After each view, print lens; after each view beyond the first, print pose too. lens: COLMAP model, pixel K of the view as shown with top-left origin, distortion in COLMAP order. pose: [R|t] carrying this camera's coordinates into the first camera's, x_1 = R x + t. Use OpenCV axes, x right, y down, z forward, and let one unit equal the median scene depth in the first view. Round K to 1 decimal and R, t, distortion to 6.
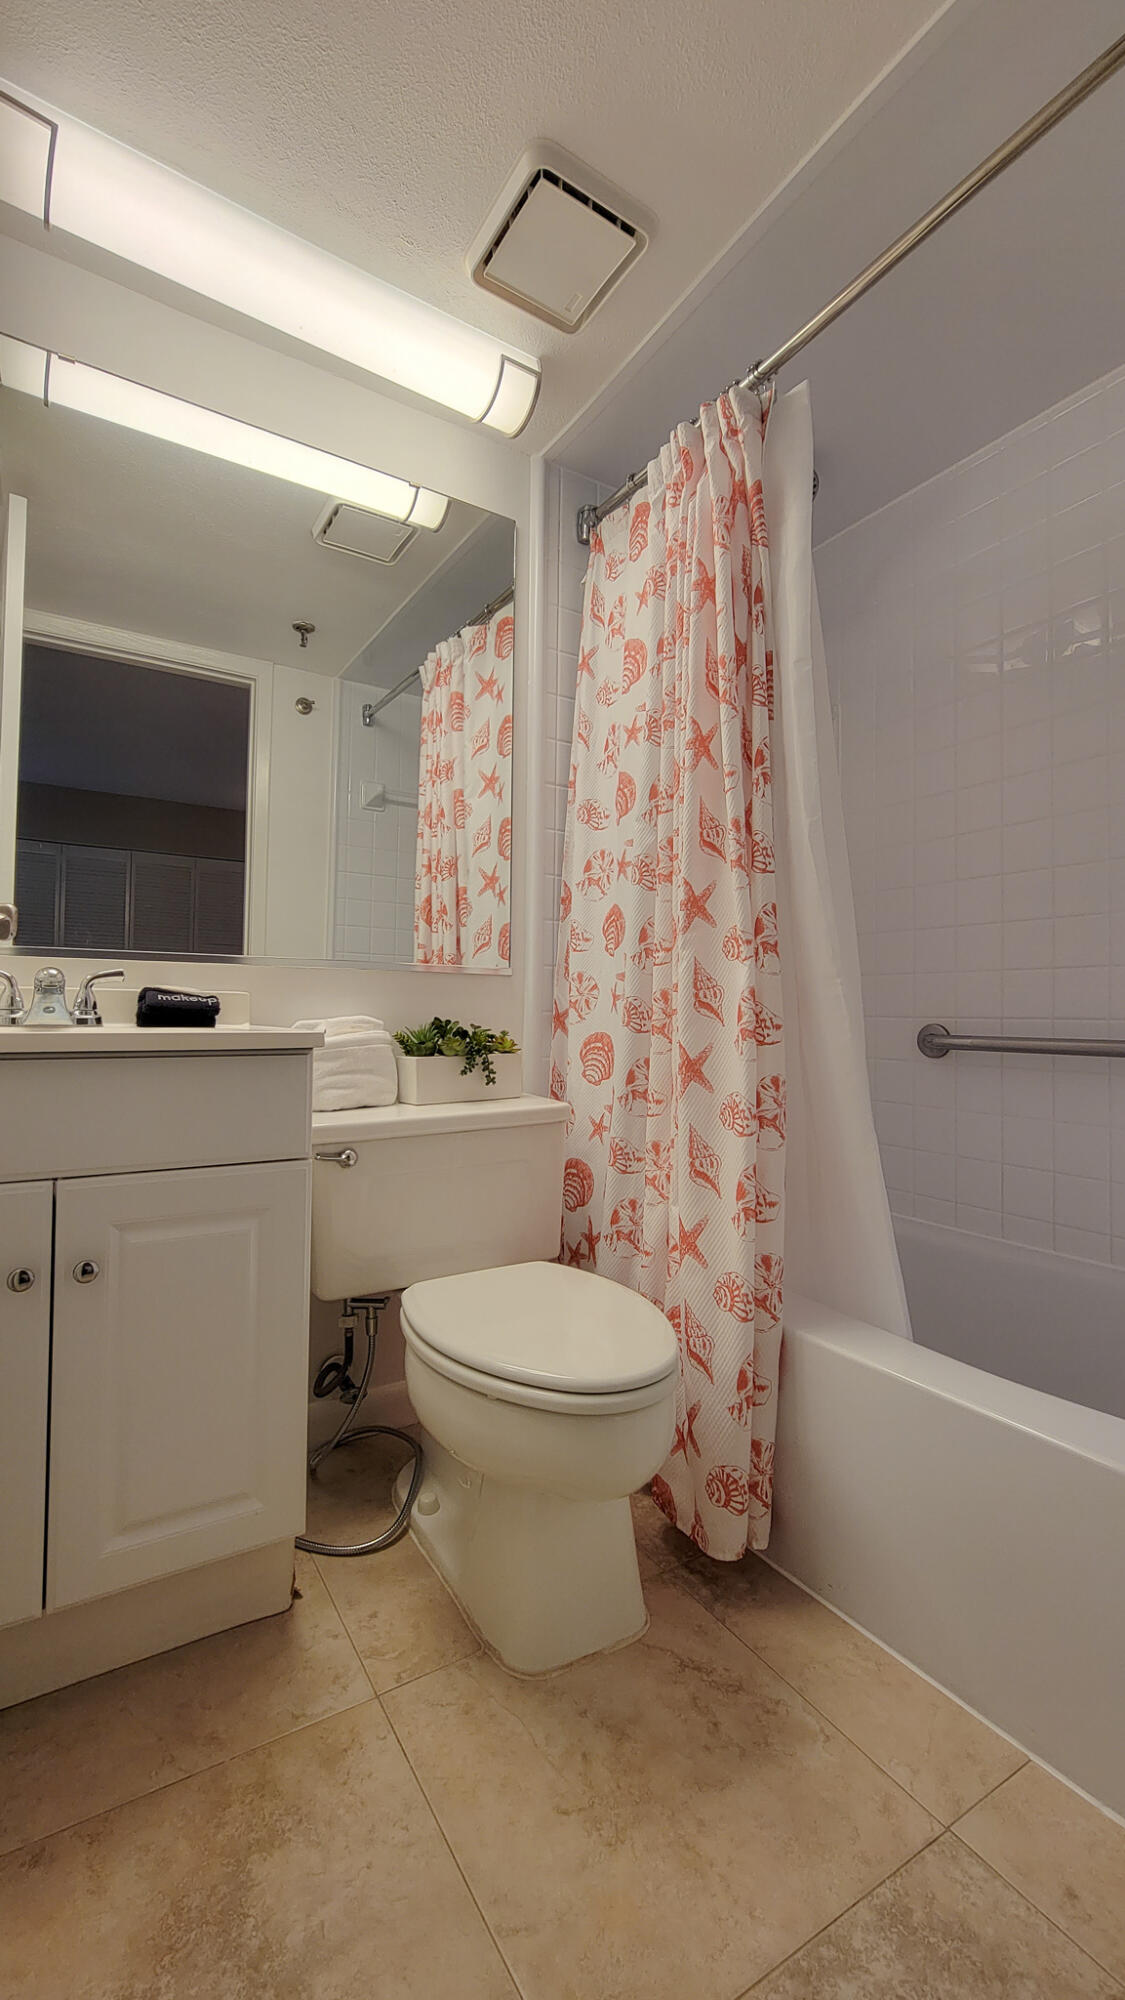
lens RADIAL K [[817.3, 0, 531.6], [0, 817.3, 981.7], [0, 0, 1]] dist [0.001051, 0.000282]
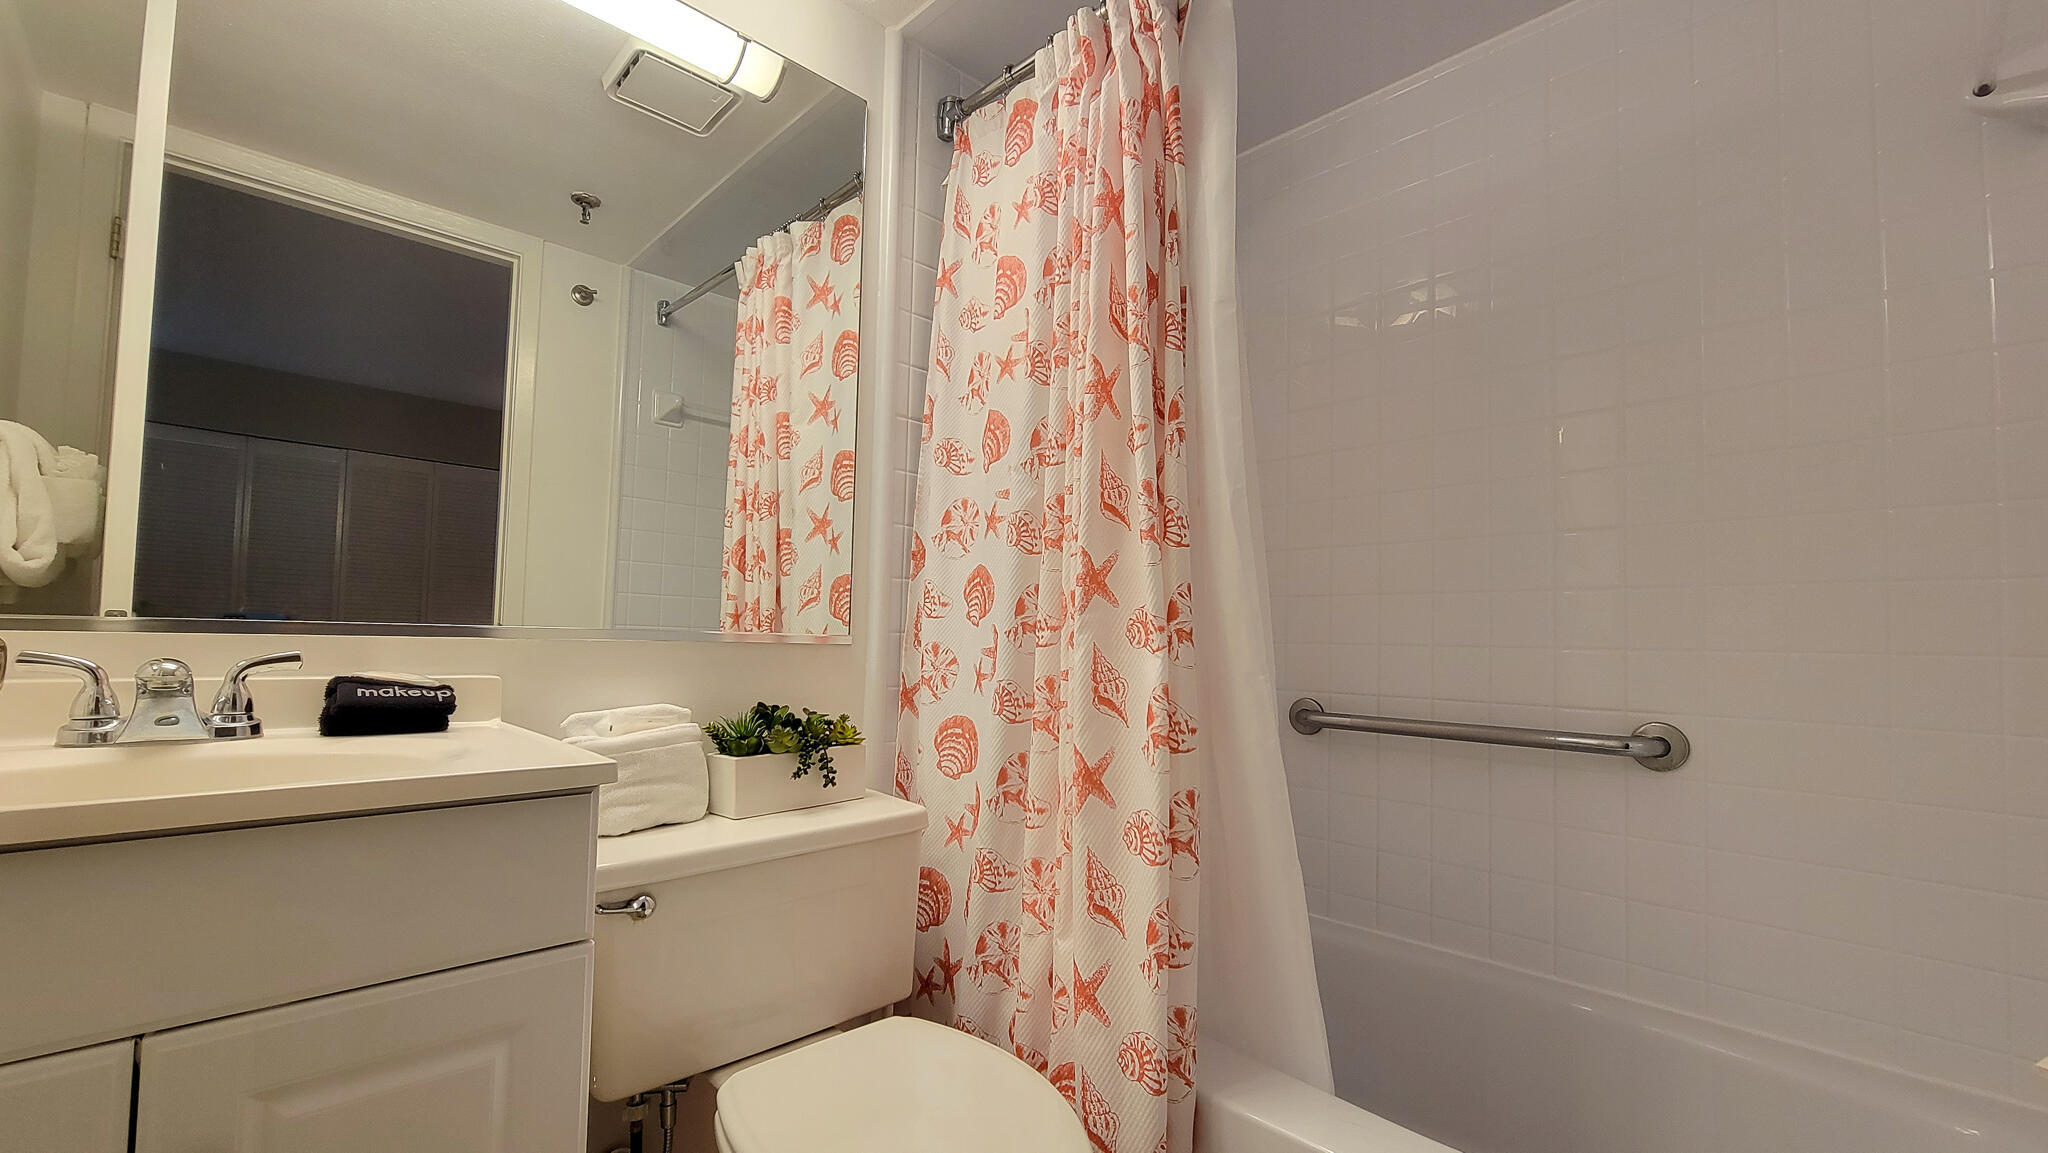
lens RADIAL K [[842.0, 0, 1016.2], [0, 842.0, 603.3], [0, 0, 1]] dist [-0.002064, 0.000031]
pose [[0.976534, 0.020353, 0.214399, -0.052949], [-0.018766, 0.999779, -0.009436, -0.051641], [-0.214544, 0.005191, 0.976701, 0.150805]]
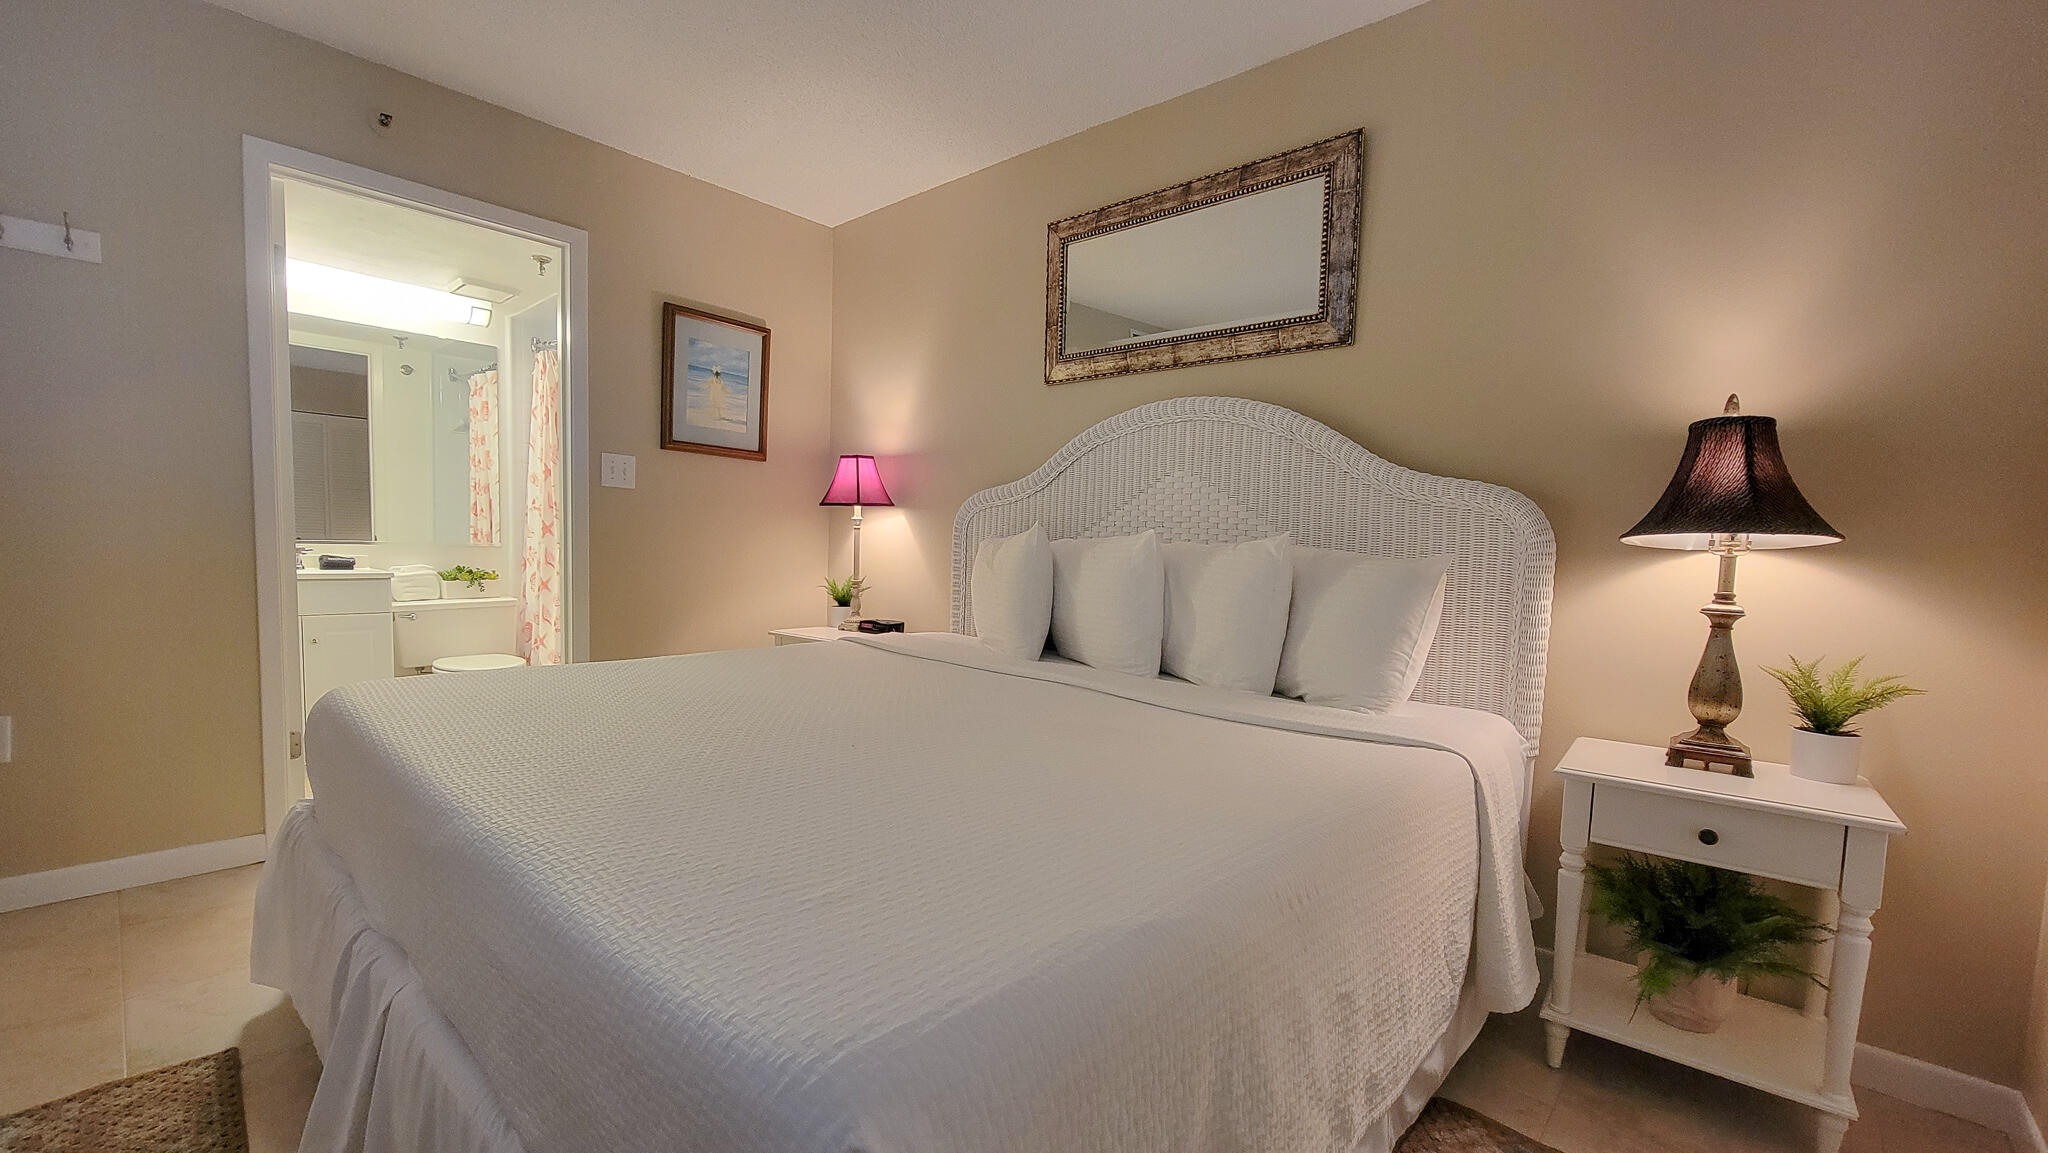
lens RADIAL K [[836.9, 0, 1014.8], [0, 836.9, 600.2], [0, 0, 1]] dist [0.001051, 0.000282]
pose [[0.952883, -0.008830, 0.303210, 0.758112], [-0.023682, 0.994360, 0.103380, -0.161671], [-0.302413, -0.105690, 0.947299, -2.036453]]
